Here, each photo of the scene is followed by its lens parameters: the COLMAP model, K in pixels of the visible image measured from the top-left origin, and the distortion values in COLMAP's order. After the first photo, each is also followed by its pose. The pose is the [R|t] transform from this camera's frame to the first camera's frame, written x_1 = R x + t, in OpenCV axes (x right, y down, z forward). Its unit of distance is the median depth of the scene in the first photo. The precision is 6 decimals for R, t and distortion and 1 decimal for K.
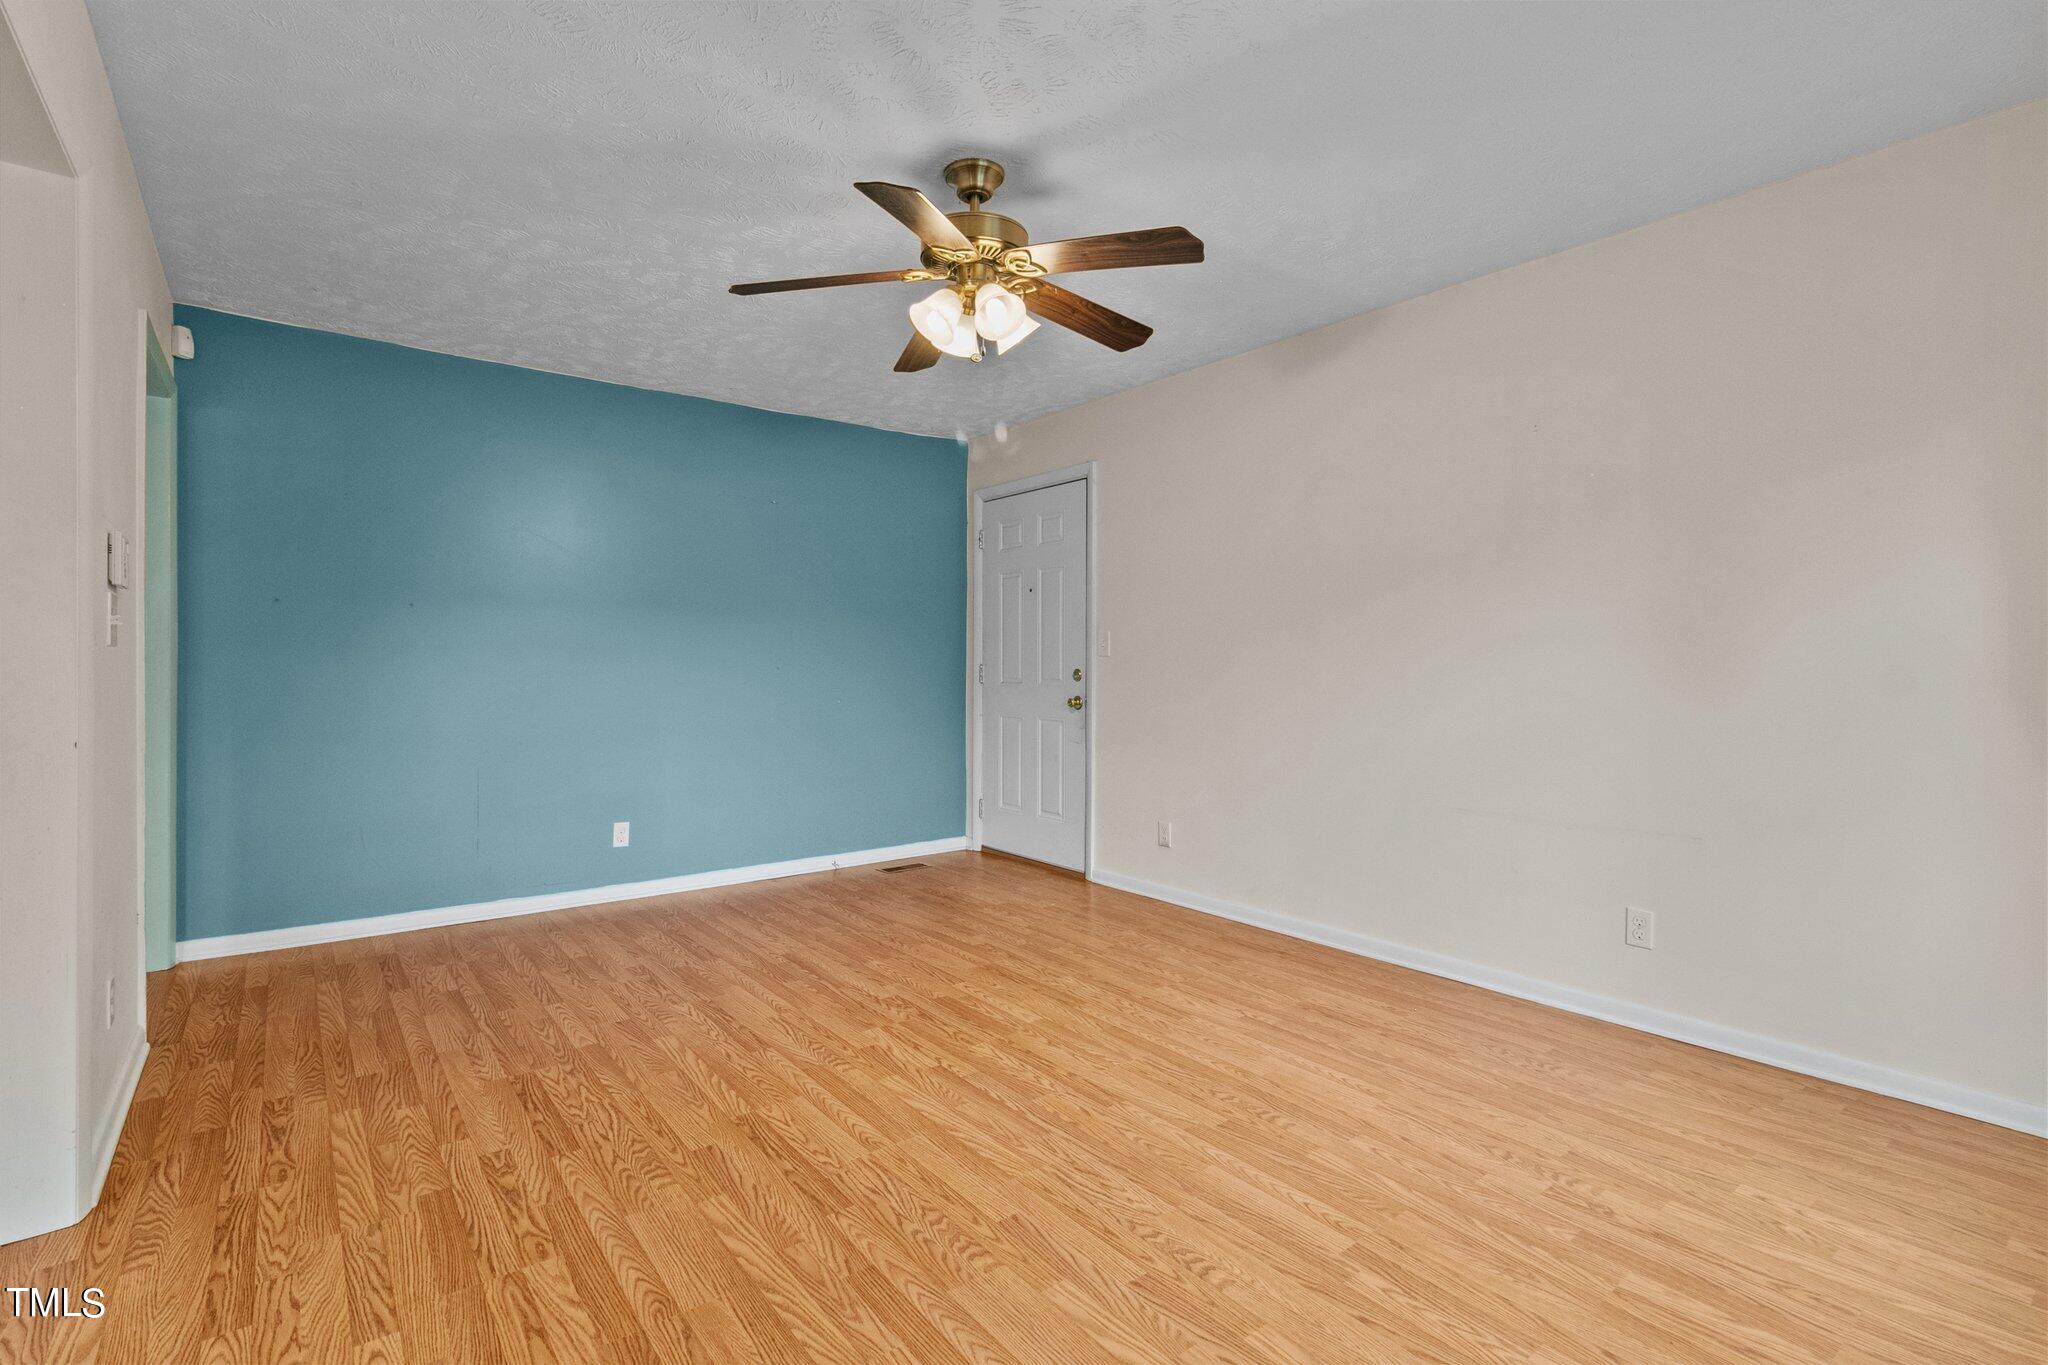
lens RADIAL K [[951.0, 0, 1018.4], [0, 951.0, 672.9], [0, 0, 1]] dist [0.002467, 0.000449]
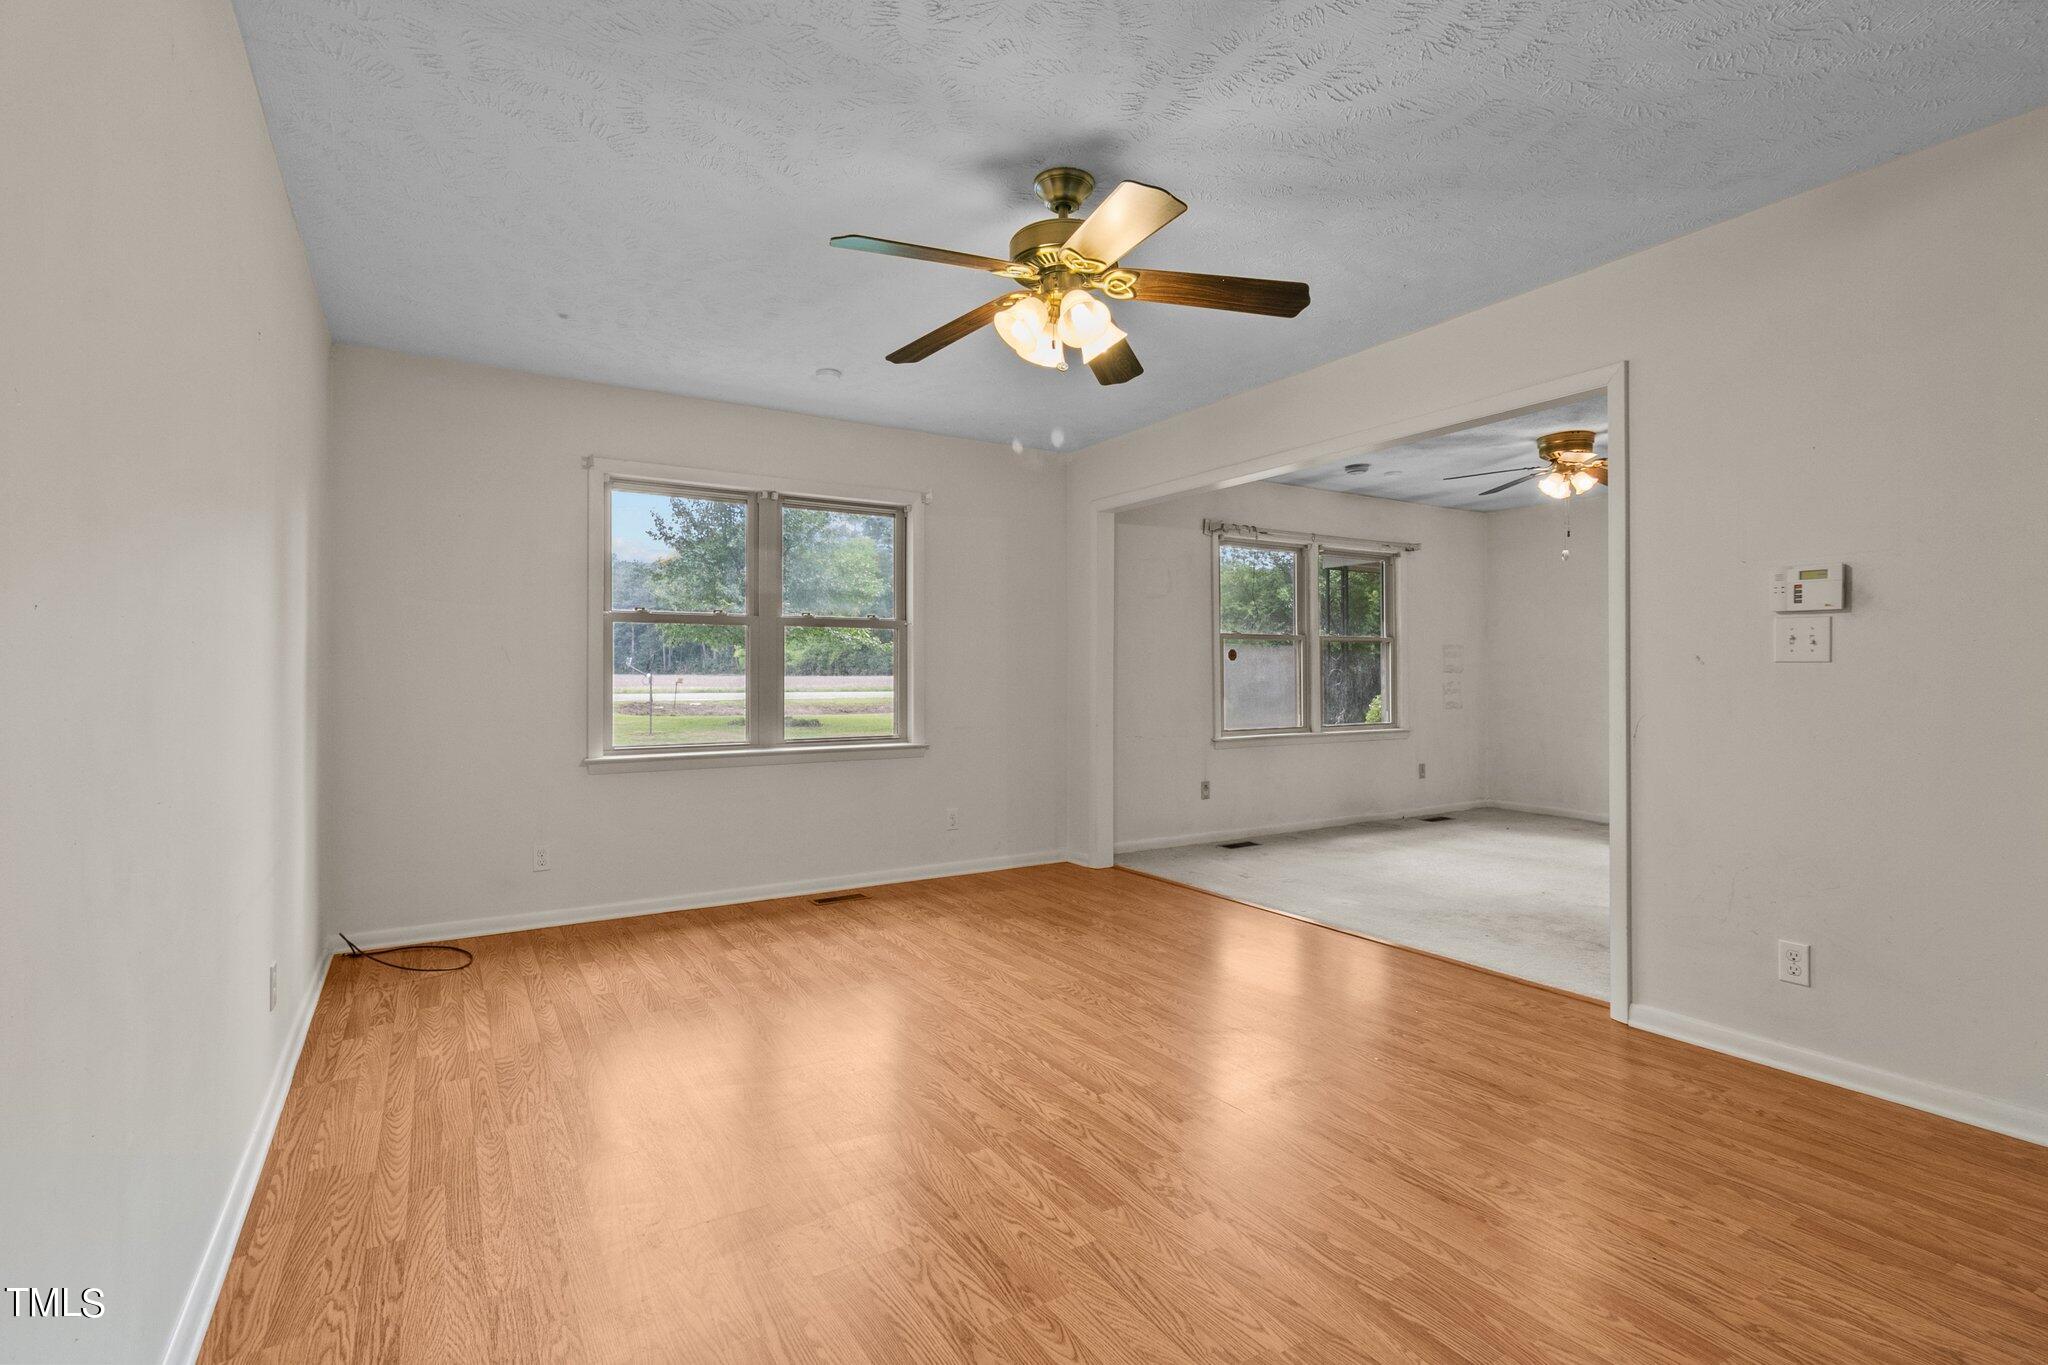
lens RADIAL K [[951.0, 0, 1018.4], [0, 951.0, 672.9], [0, 0, 1]] dist [0.002467, 0.000449]
pose [[-0.993897, -0.001923, 0.110295, -0.113948], [-0.001586, 0.999994, 0.003147, -0.015498], [-0.110300, 0.002953, -0.993894, 2.078427]]
